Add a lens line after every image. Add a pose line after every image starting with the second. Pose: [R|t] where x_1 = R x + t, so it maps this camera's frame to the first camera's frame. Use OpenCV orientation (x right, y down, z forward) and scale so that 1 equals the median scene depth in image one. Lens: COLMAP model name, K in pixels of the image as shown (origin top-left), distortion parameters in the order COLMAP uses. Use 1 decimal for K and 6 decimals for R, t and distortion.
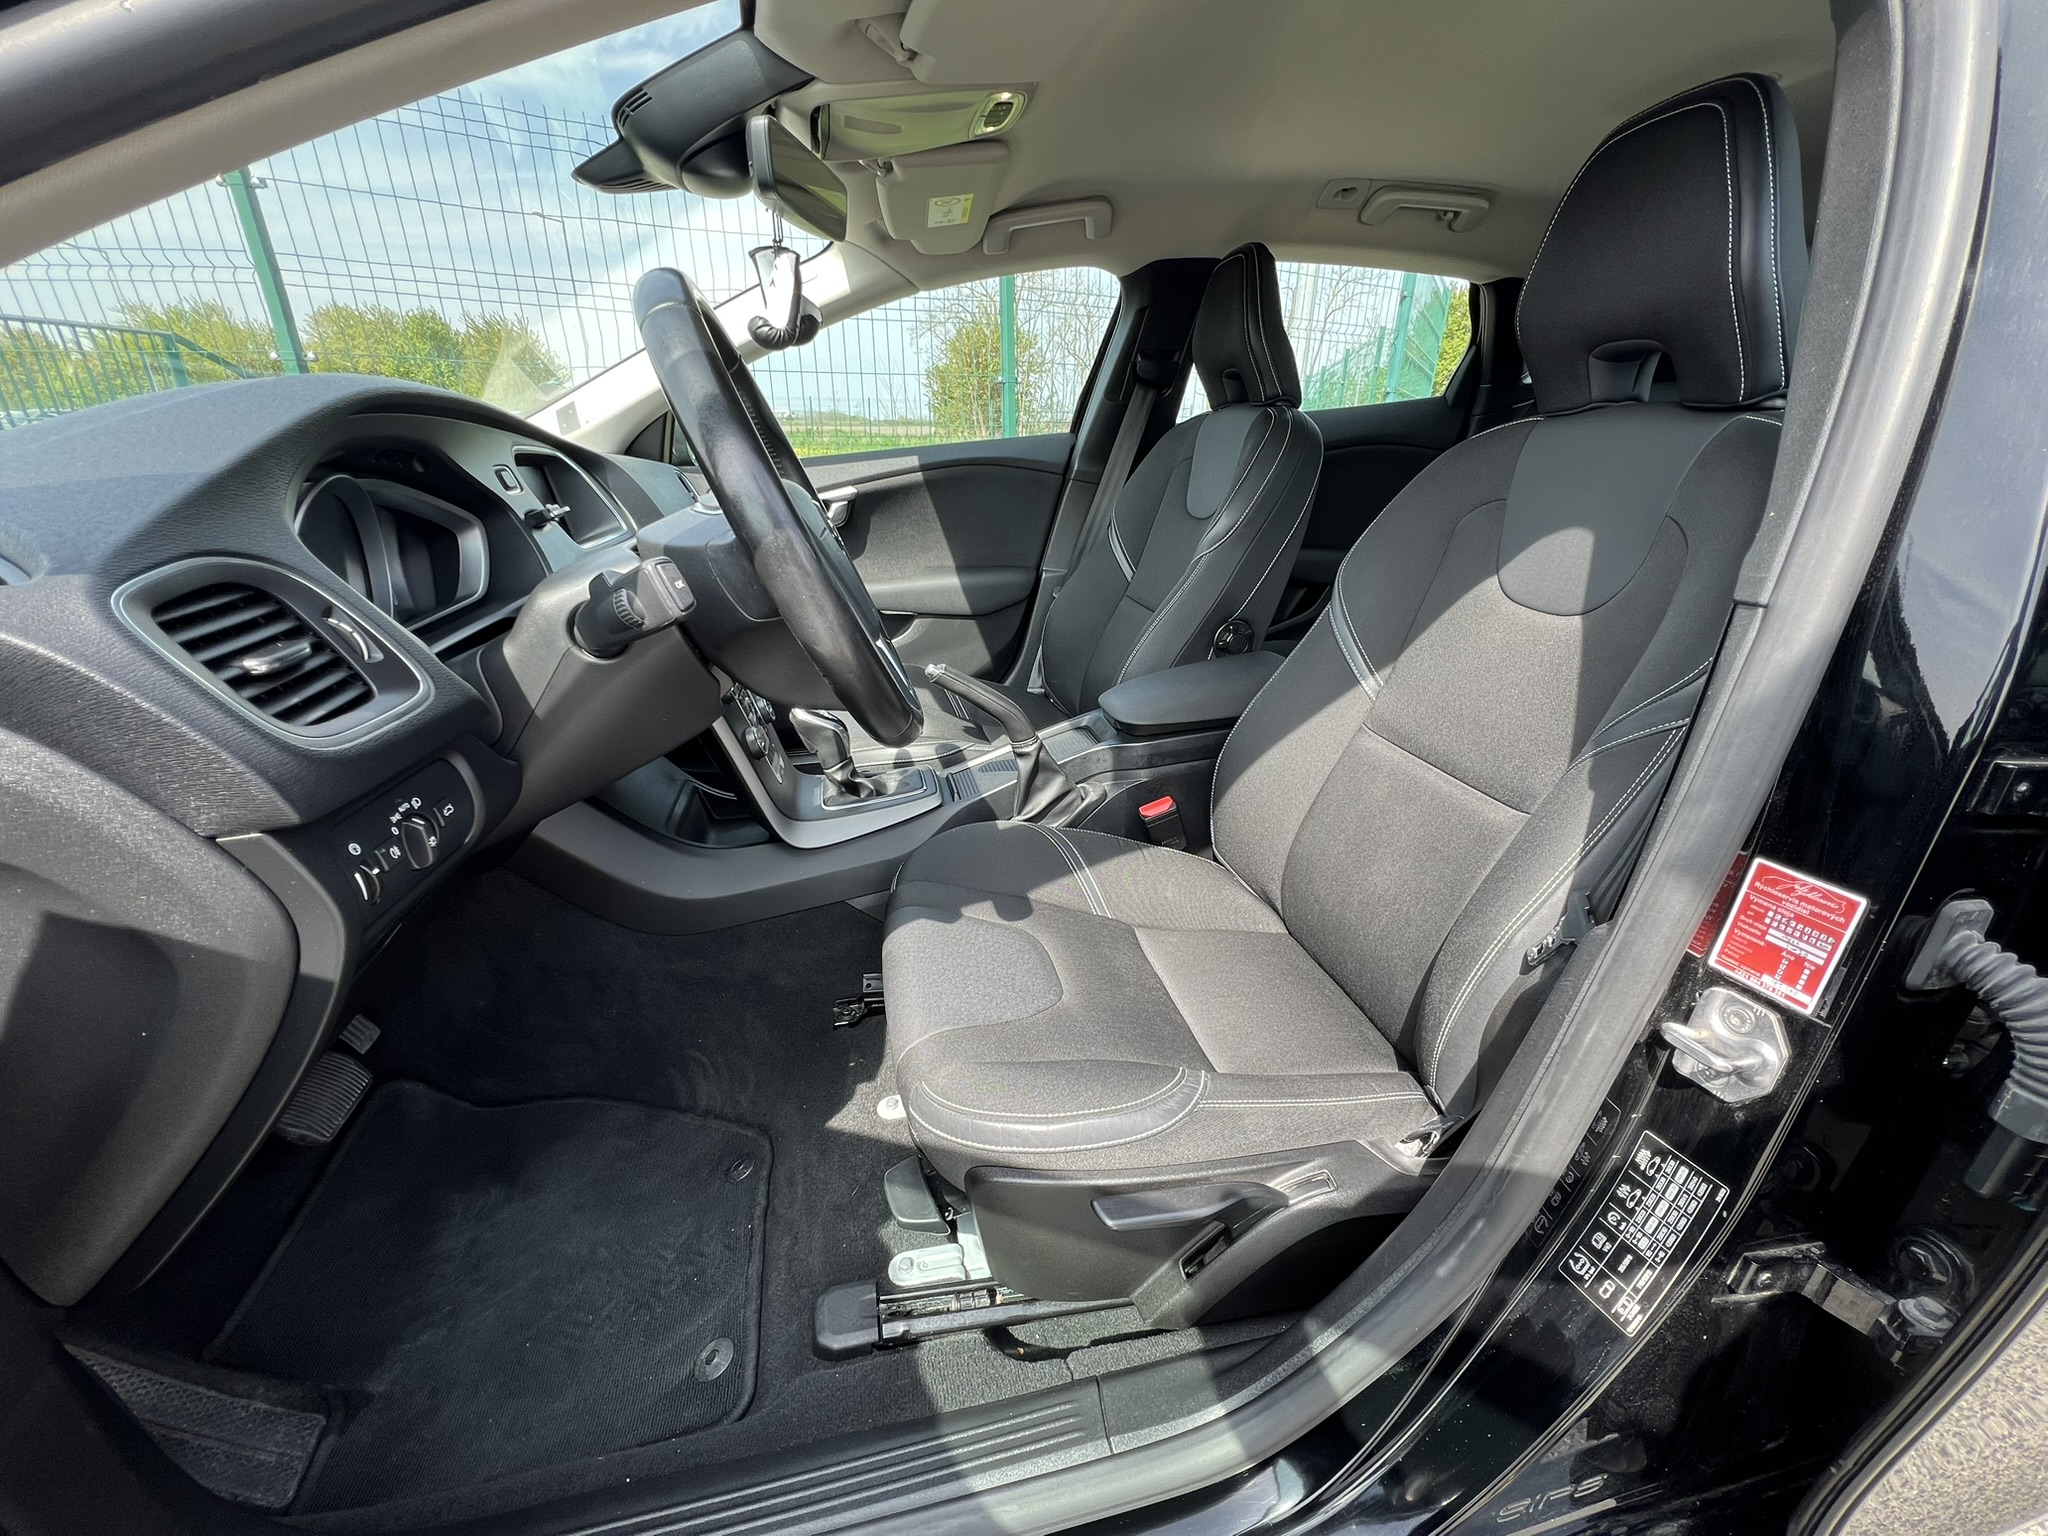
lens RADIAL K [[806.7, 0, 1024.0], [0, 806.7, 768.0], [0, 0, 1]] dist [0.000349, 0.000055]
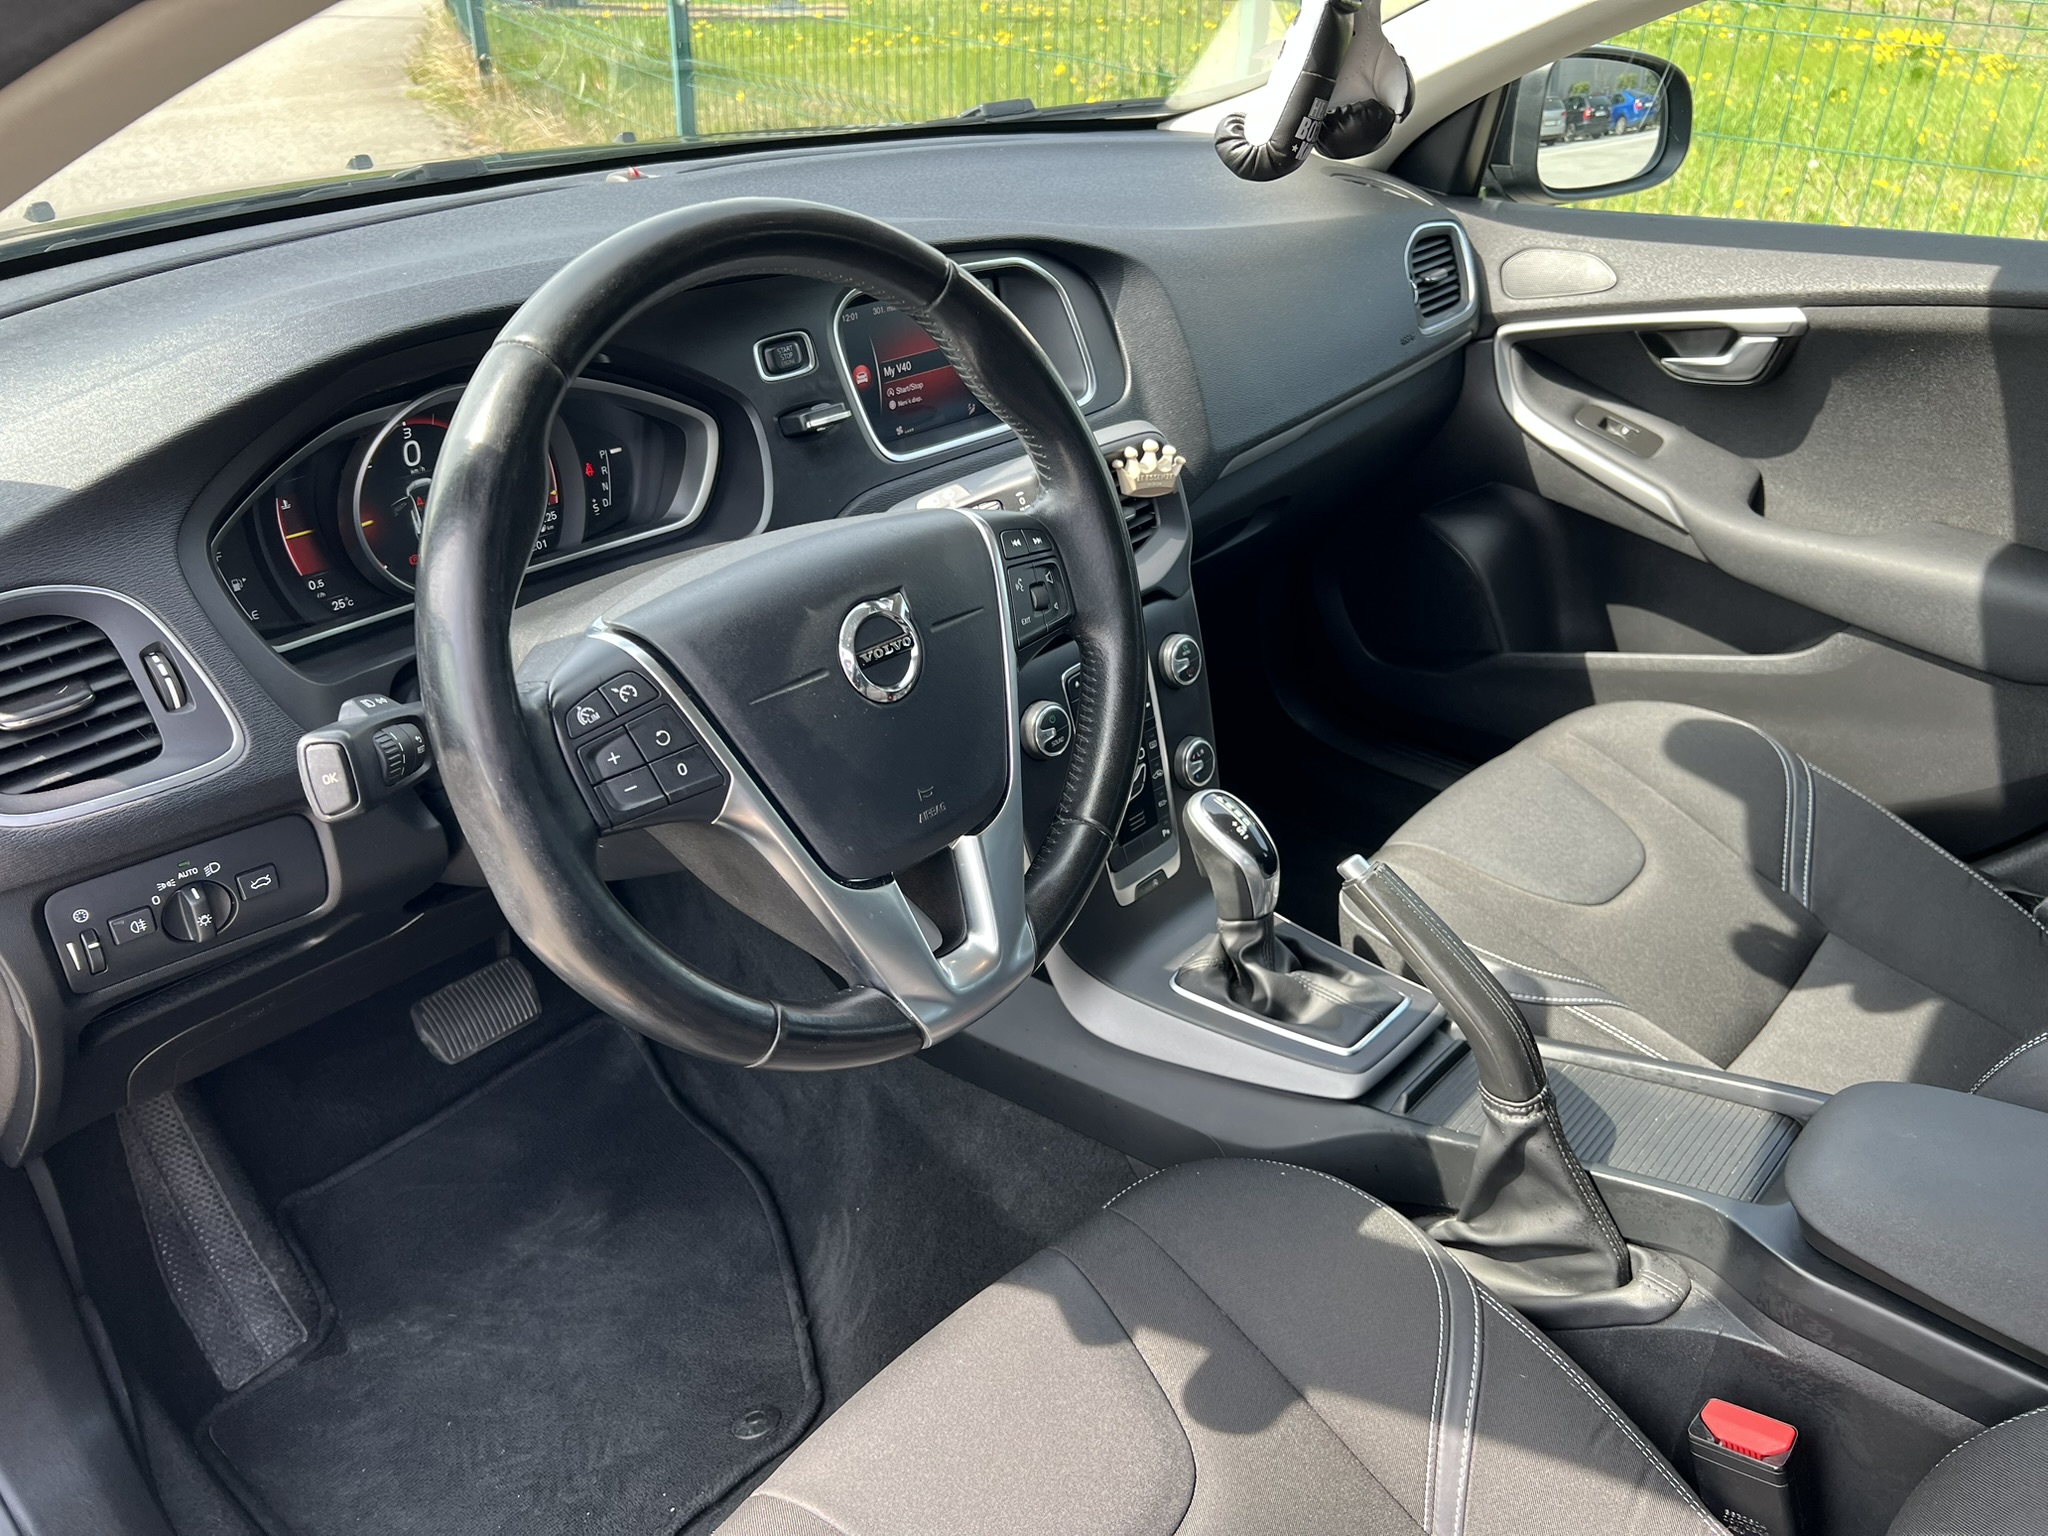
lens RADIAL K [[1545.6, 0, 1024.0], [0, 1545.6, 768.0], [0, 0, 1]] dist [0.003137, 0.000416]
pose [[0.594482, 0.426573, -0.681636, 0.325041], [-0.338507, 0.901679, 0.269052, -0.316543], [0.729386, 0.070792, 0.680429, 0.216354]]
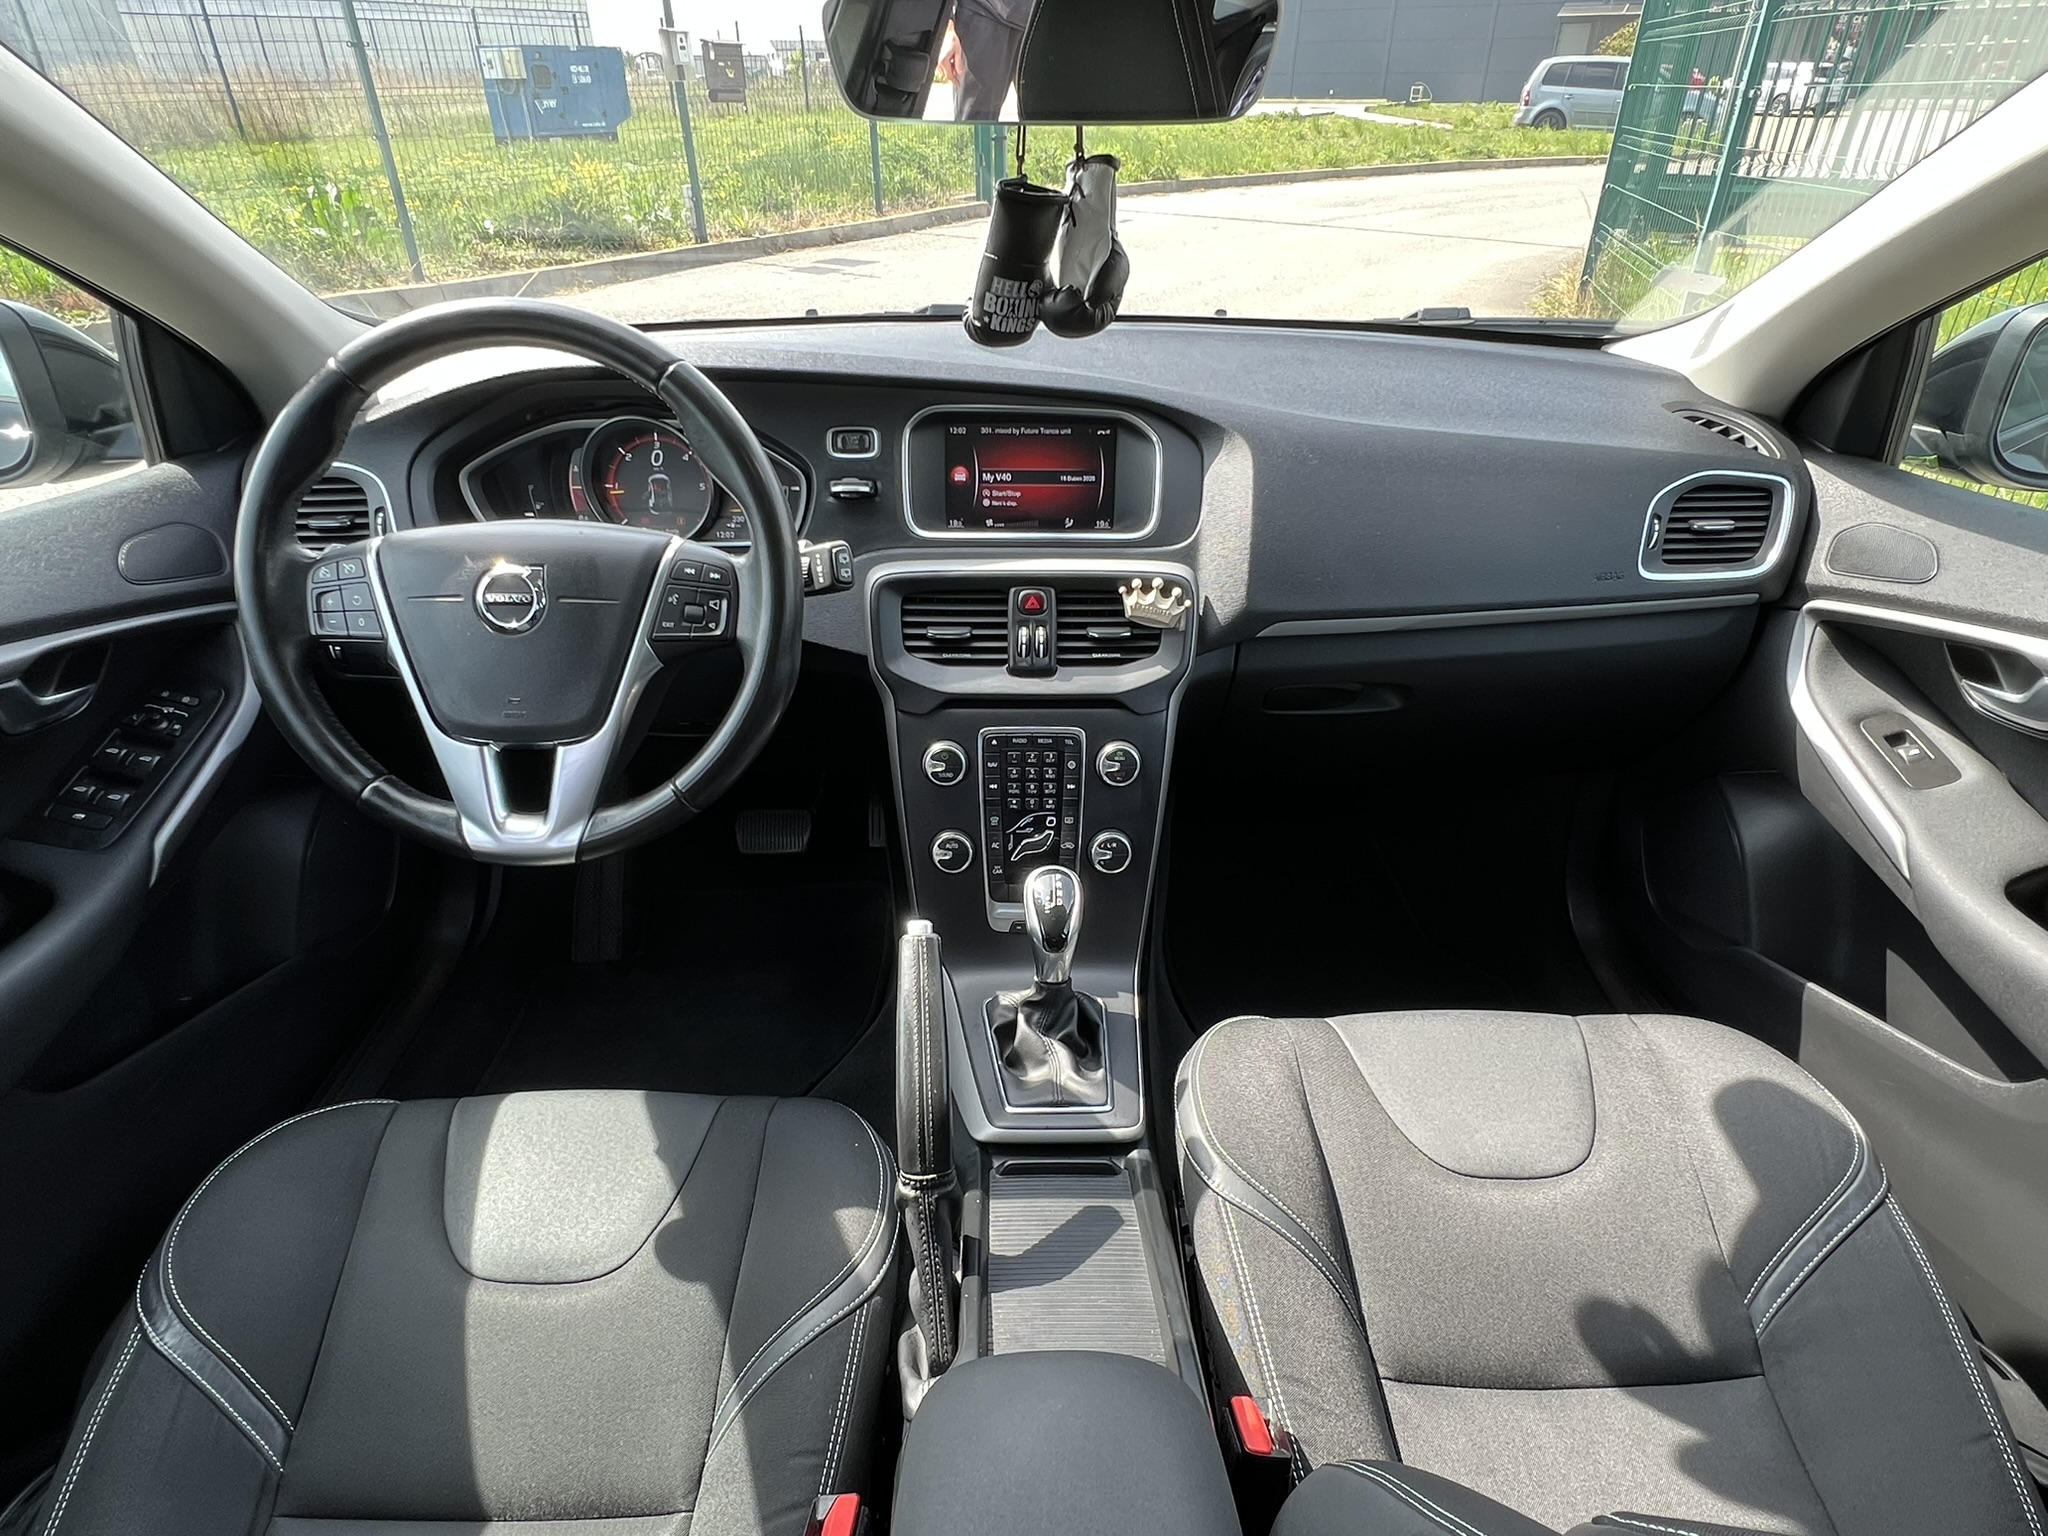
lens RADIAL K [[1164.9, 0, 1023.2], [0, 1164.9, 802.2], [0, 0, 1]] dist [-0.028076, -0.001886]
pose [[-0.201847, 0.509449, -0.836493, 0.446593], [-0.375894, 0.748371, 0.546484, -0.587650], [0.904412, 0.424739, 0.040442, 0.898618]]
